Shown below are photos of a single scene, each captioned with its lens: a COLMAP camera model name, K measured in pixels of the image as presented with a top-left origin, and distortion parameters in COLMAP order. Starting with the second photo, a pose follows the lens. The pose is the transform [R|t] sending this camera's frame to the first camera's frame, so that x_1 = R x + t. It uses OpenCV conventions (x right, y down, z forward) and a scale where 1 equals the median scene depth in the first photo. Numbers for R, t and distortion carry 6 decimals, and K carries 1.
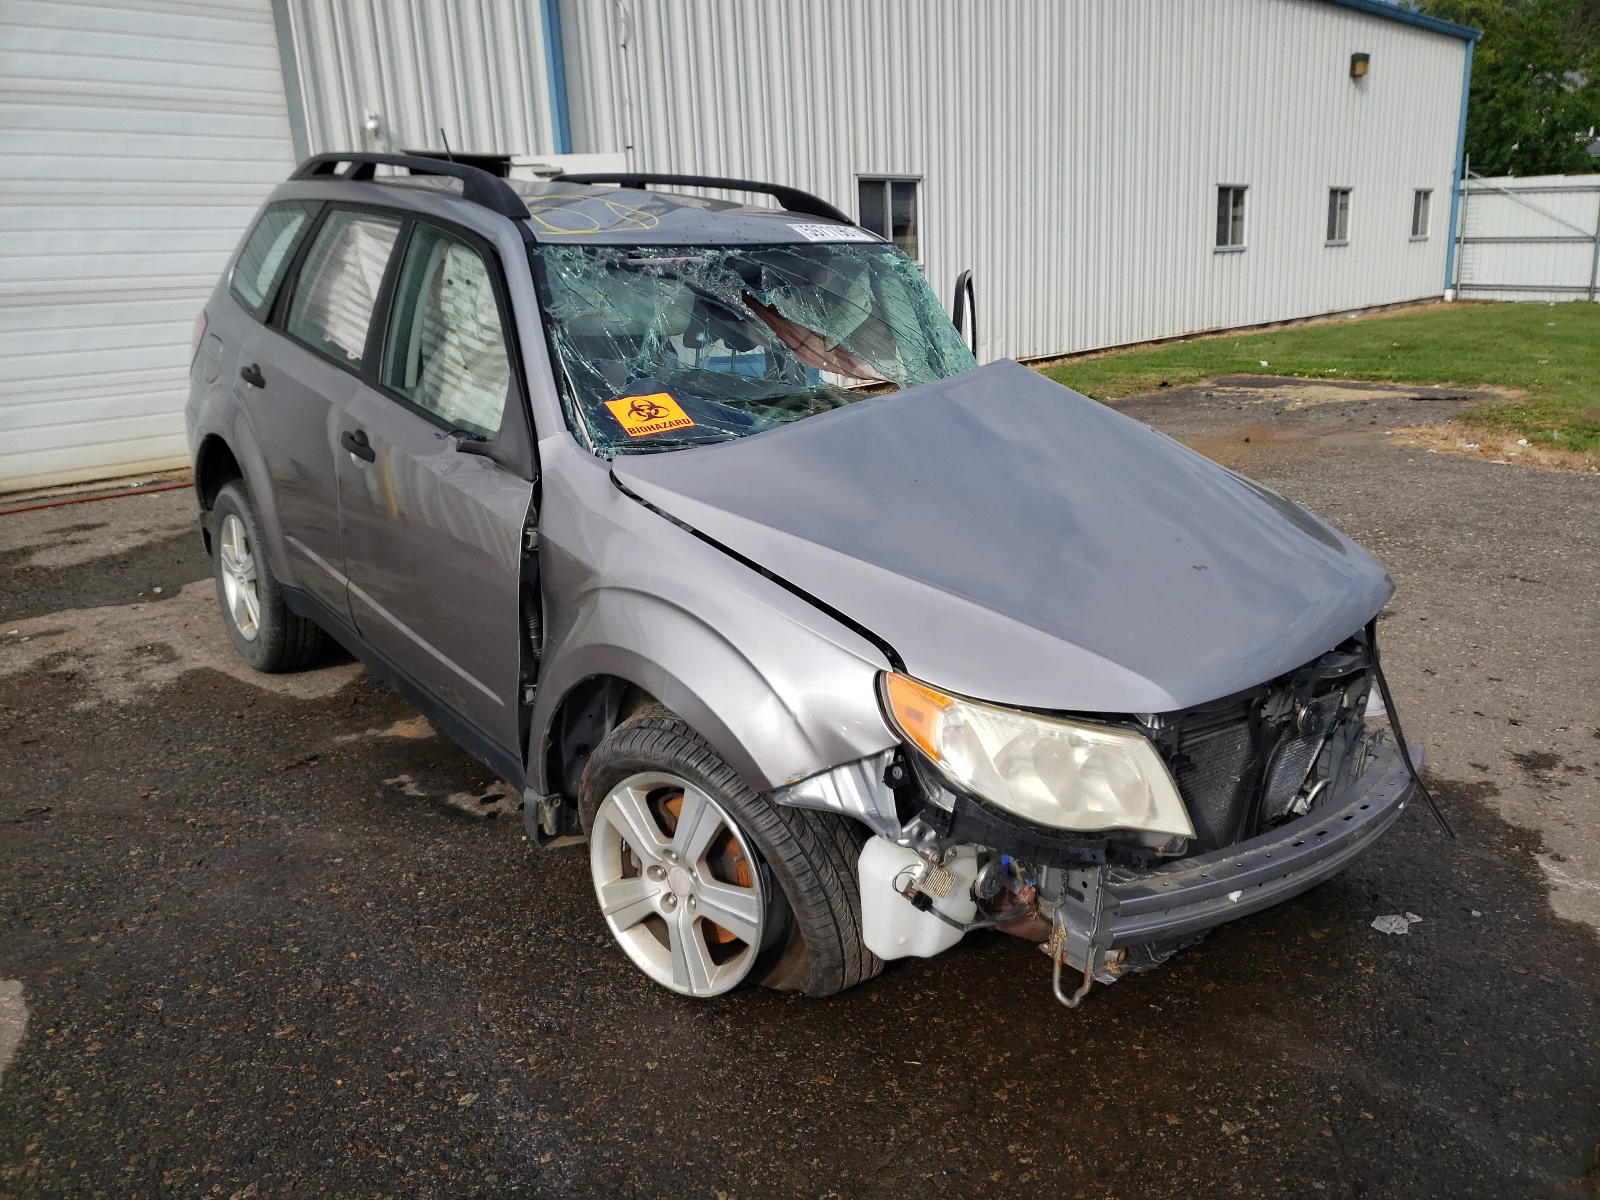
lens RADIAL K [[1230.4, 0, 800.0], [0, 1230.4, 600.0], [0, 0, 1]] dist [0.021852, -0.007130]
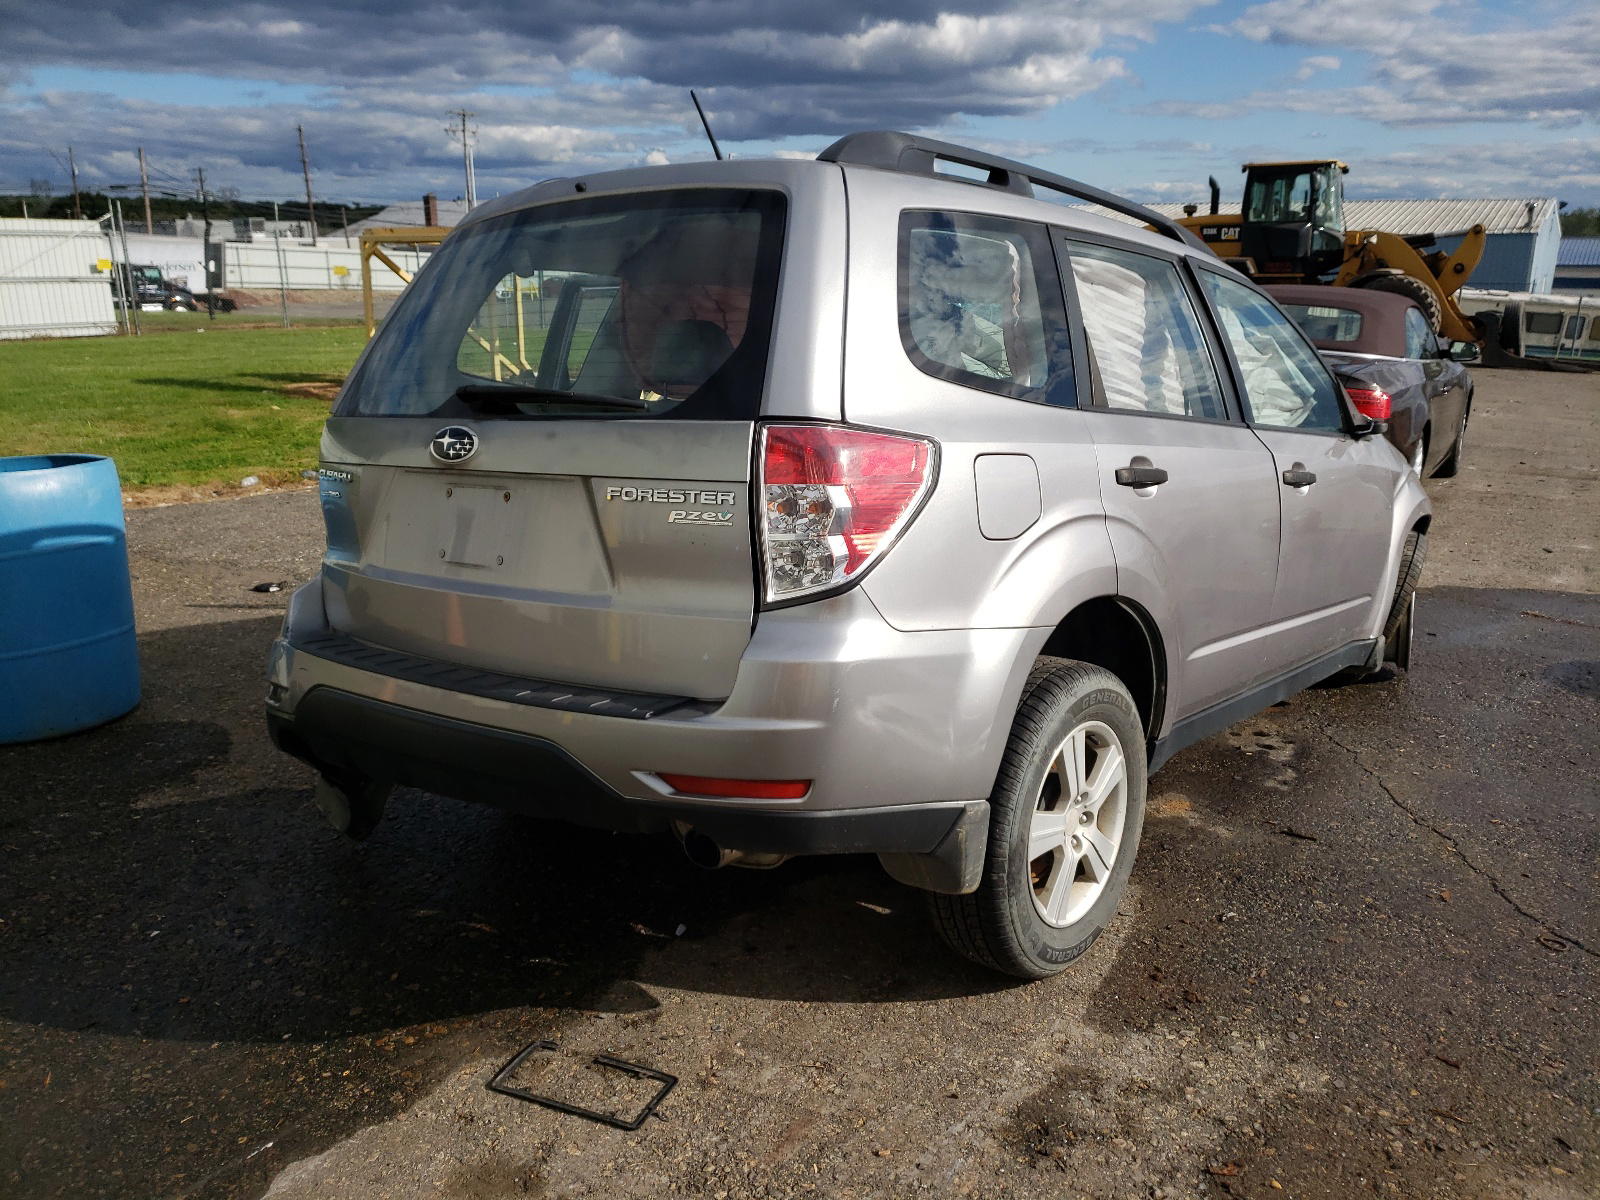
lens RADIAL K [[1230.4, 0, 800.0], [0, 1230.4, 600.0], [0, 0, 1]] dist [0.021852, -0.007130]
pose [[-0.192688, -0.228565, 0.954269, -0.963237], [0.253224, 0.927971, 0.273398, -0.320315], [-0.948024, 0.294325, -0.120931, 1.142309]]
